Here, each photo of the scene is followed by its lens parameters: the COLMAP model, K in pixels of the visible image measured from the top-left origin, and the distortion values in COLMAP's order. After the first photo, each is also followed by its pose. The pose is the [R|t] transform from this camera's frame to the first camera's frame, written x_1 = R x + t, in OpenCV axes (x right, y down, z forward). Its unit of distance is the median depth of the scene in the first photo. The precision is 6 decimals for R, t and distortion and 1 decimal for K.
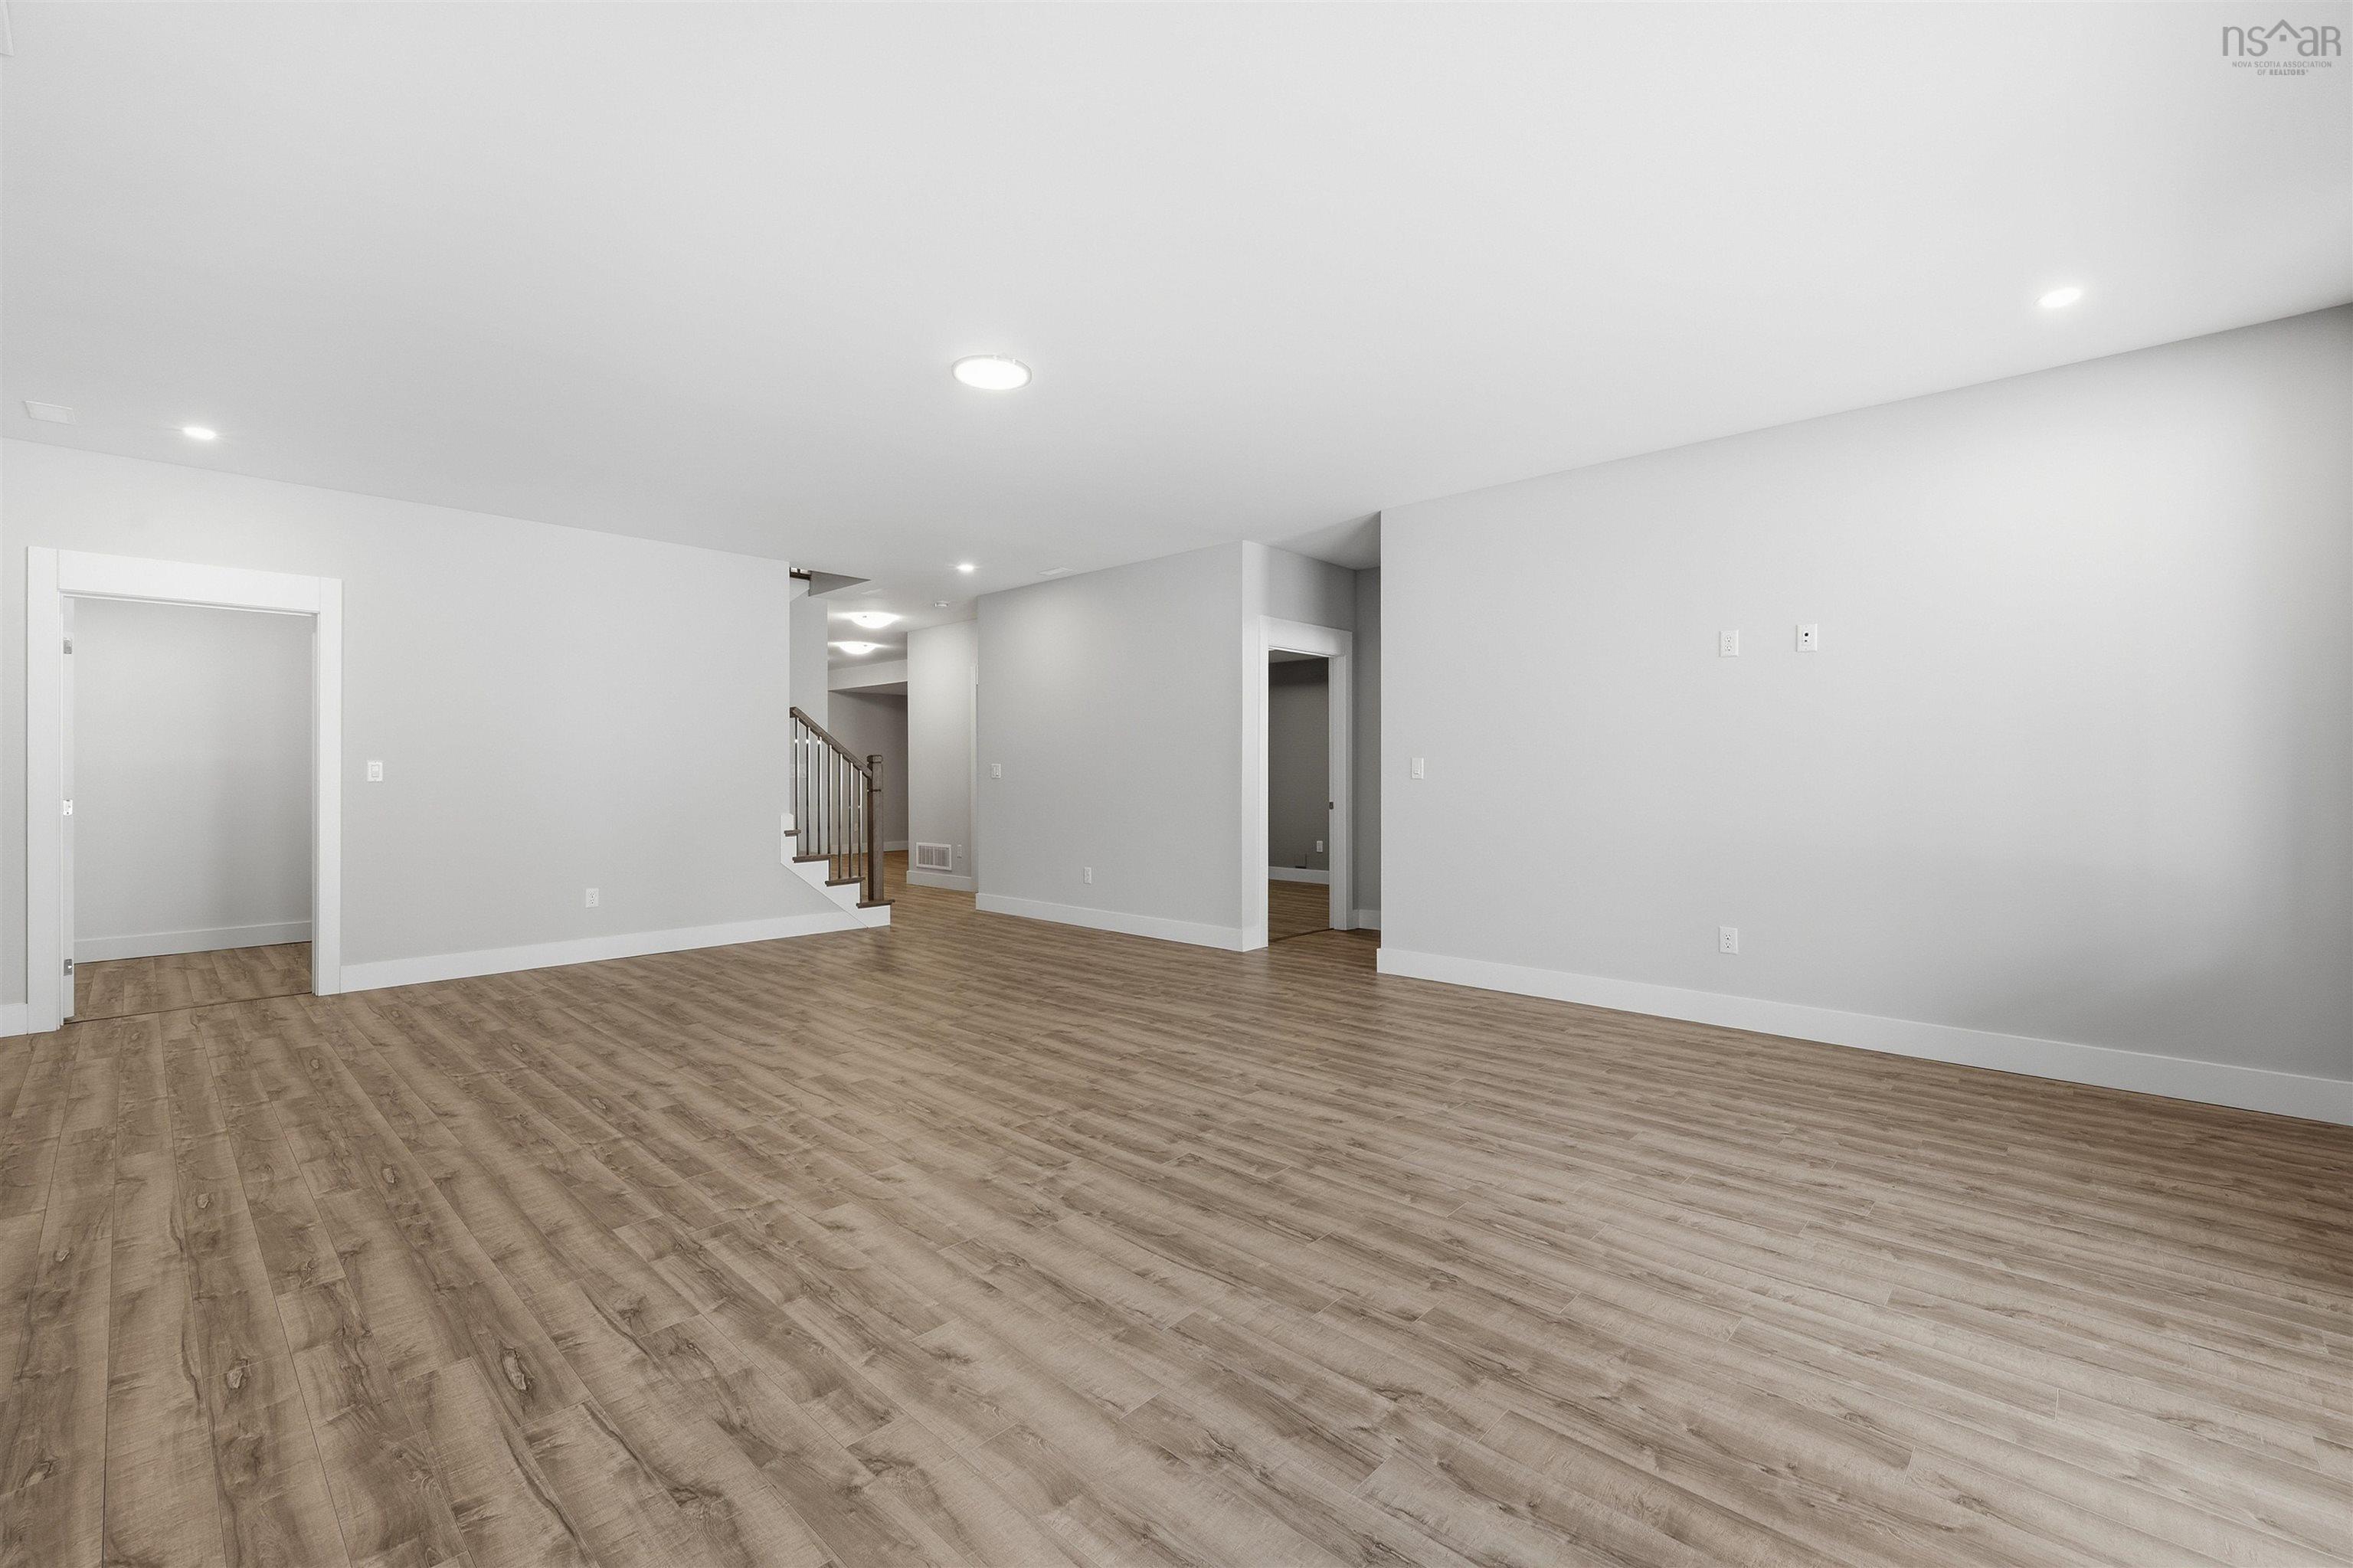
lens RADIAL K [[1033.7, 0, 1178.1], [0, 1033.7, 778.8], [0, 0, 1]] dist [0.012813, -0.000713]
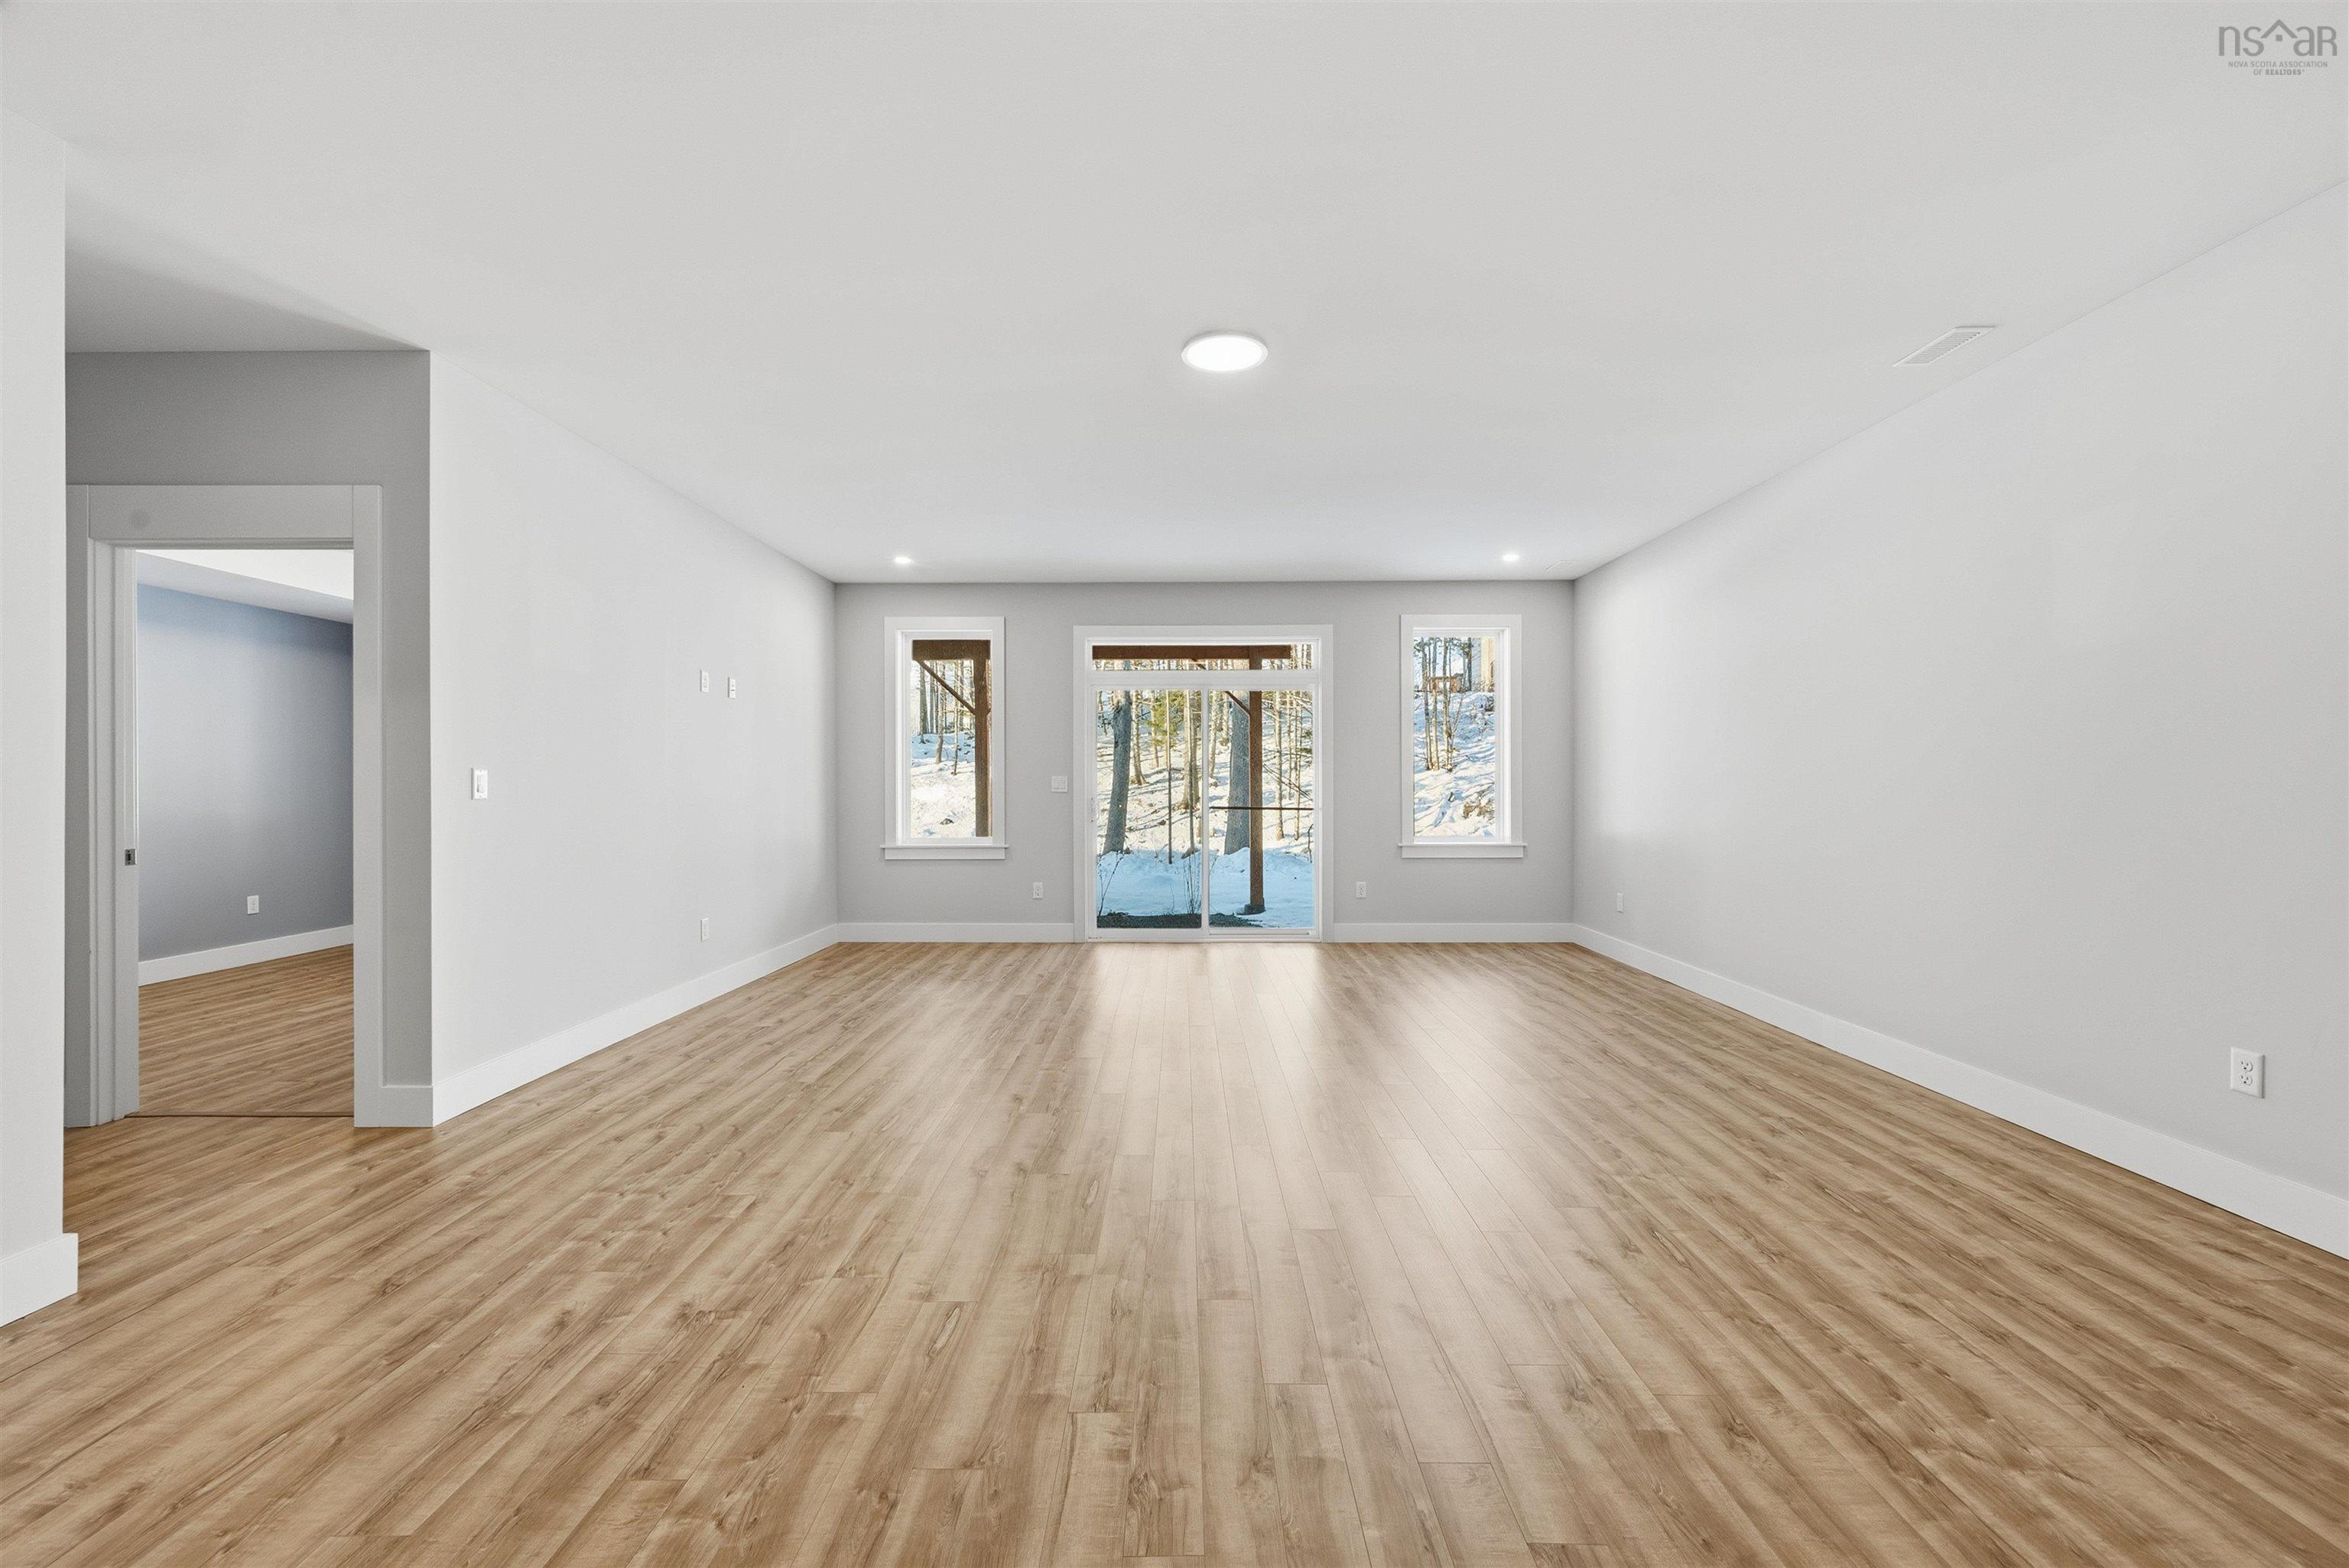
lens RADIAL K [[927.7, 0, 1161.2], [0, 927.7, 790.3], [0, 0, 1]] dist [0.000284, -0.000165]
pose [[-0.684446, 0.003399, 0.729056, -0.891962], [0.008661, 0.999956, 0.003470, -0.012436], [-0.729012, 0.008689, -0.684446, 1.923547]]
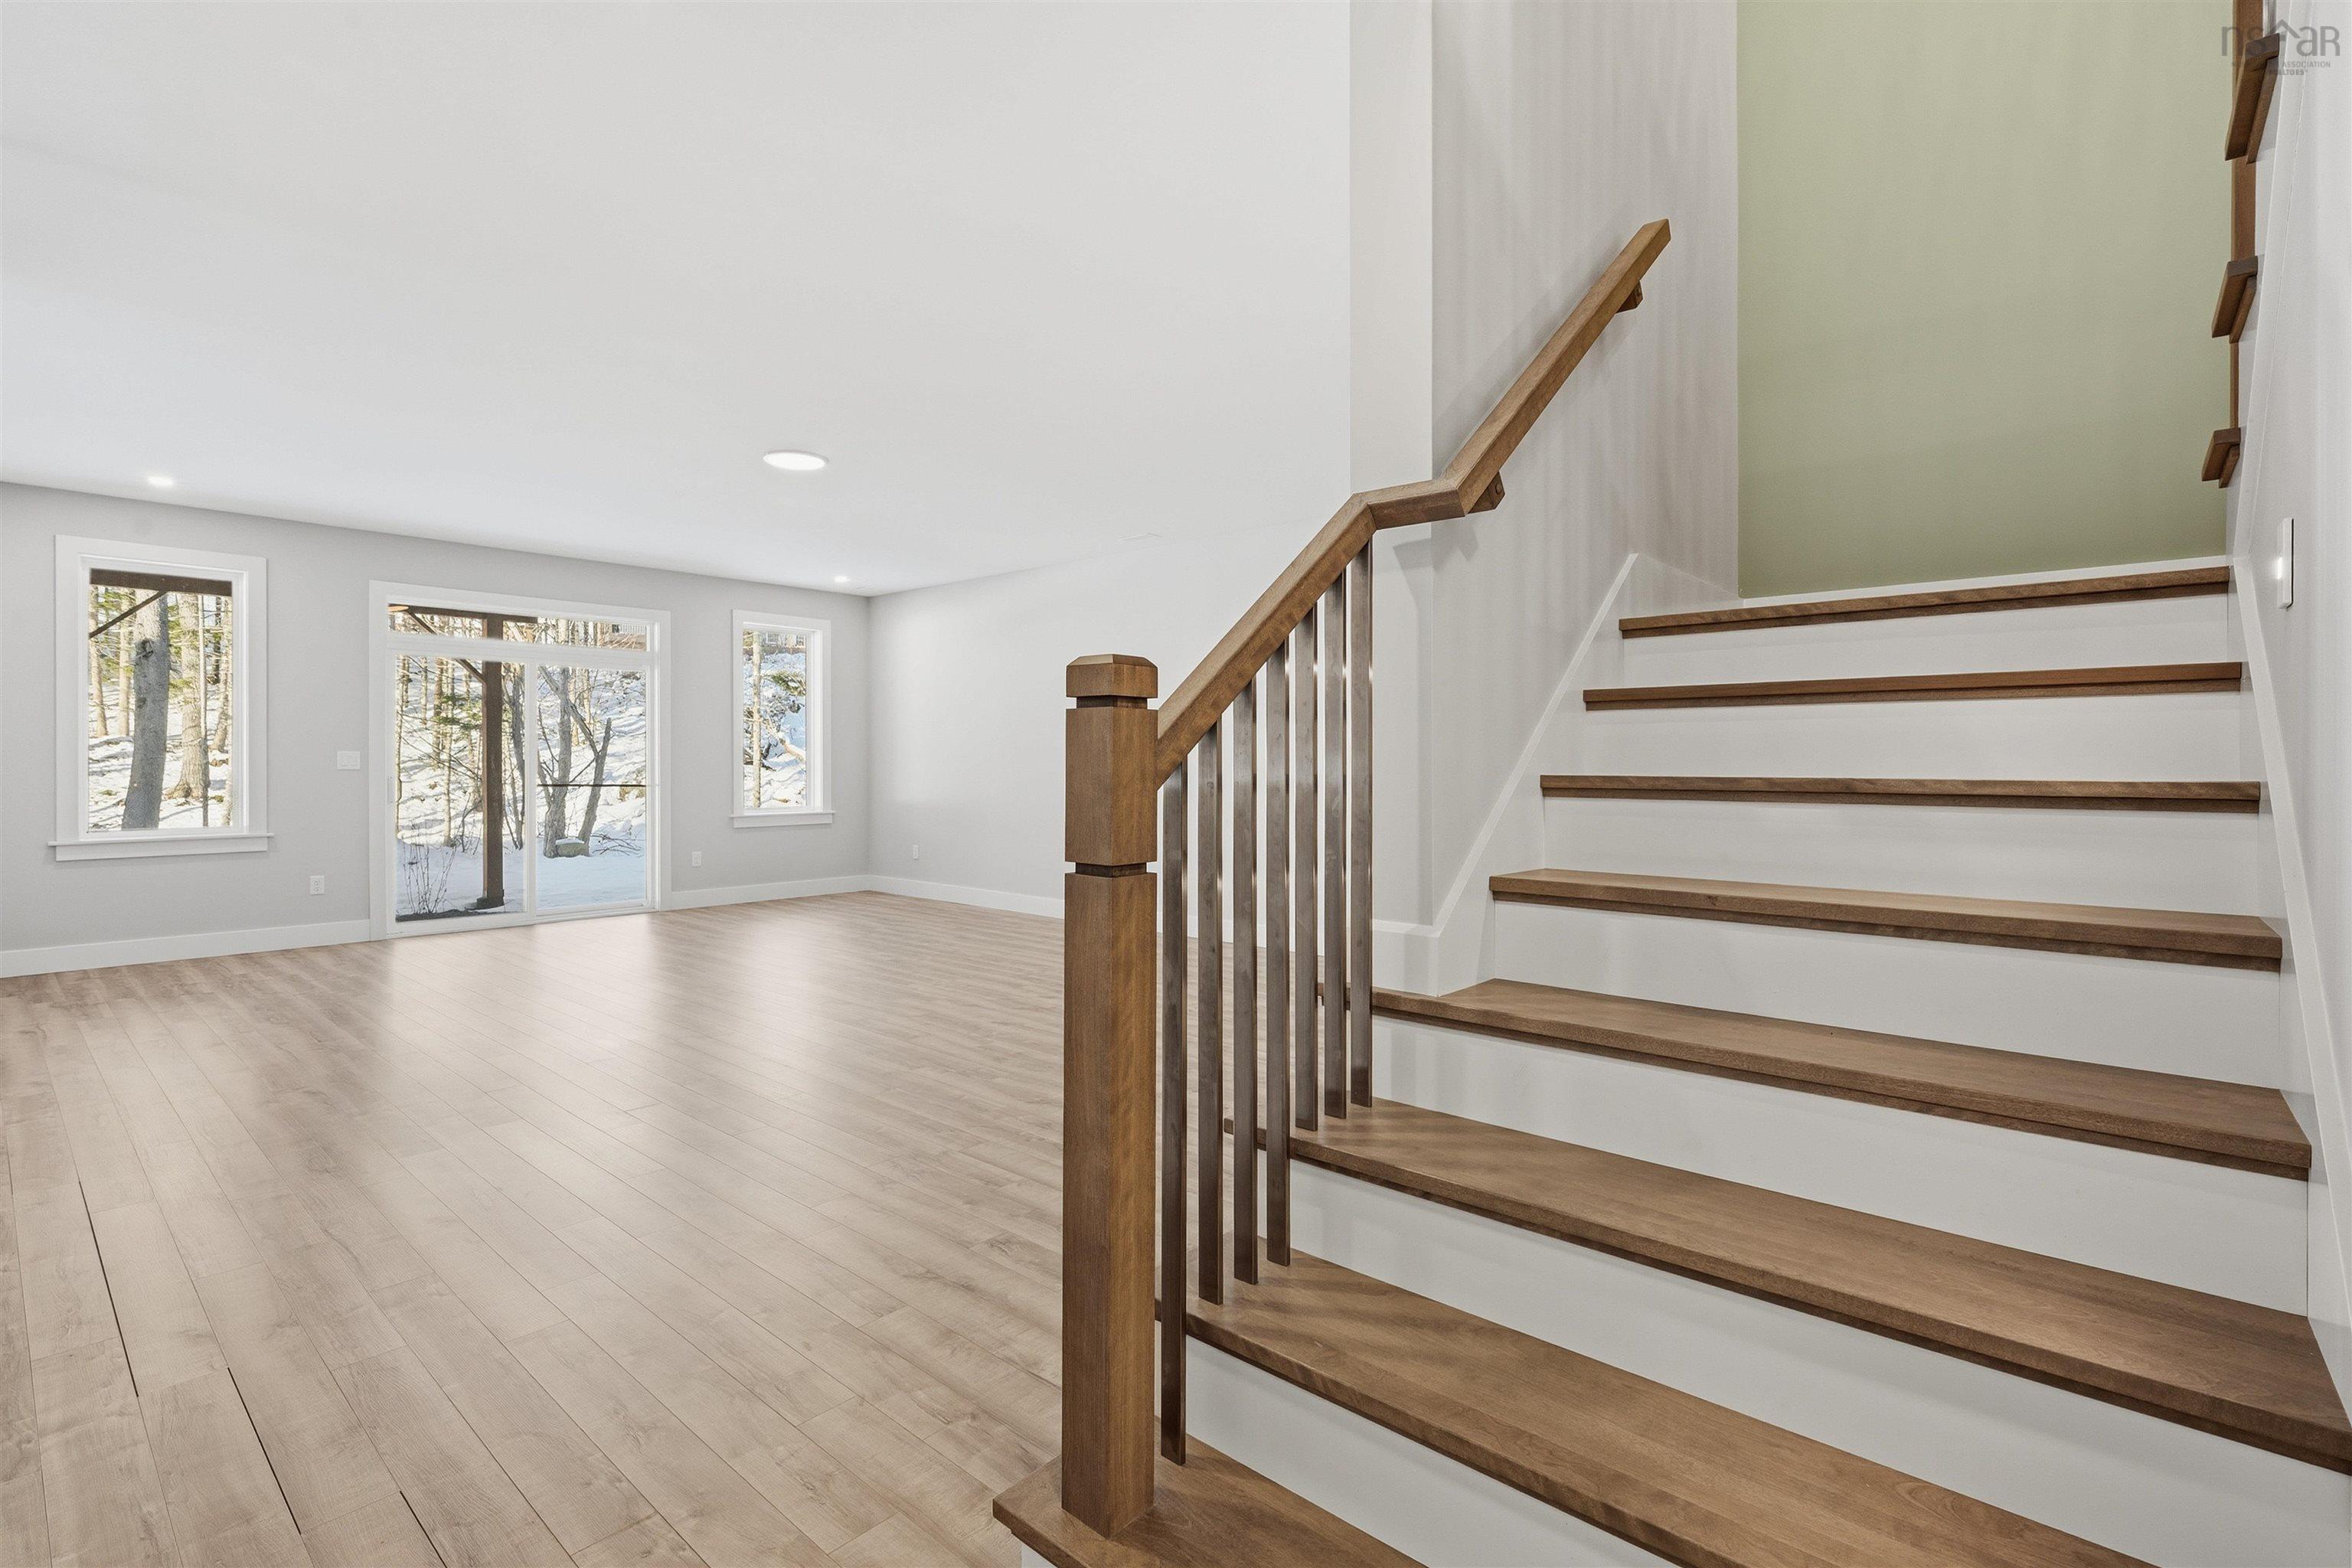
lens RADIAL K [[1056.5, 0, 1175.8], [0, 1056.5, 769.5], [0, 0, 1]] dist [0.005164, -0.001044]
pose [[-0.998982, 0.005668, -0.044745, -0.724393], [0.005230, 0.999937, 0.009909, -0.014671], [0.044798, 0.009665, -0.998949, 2.844120]]
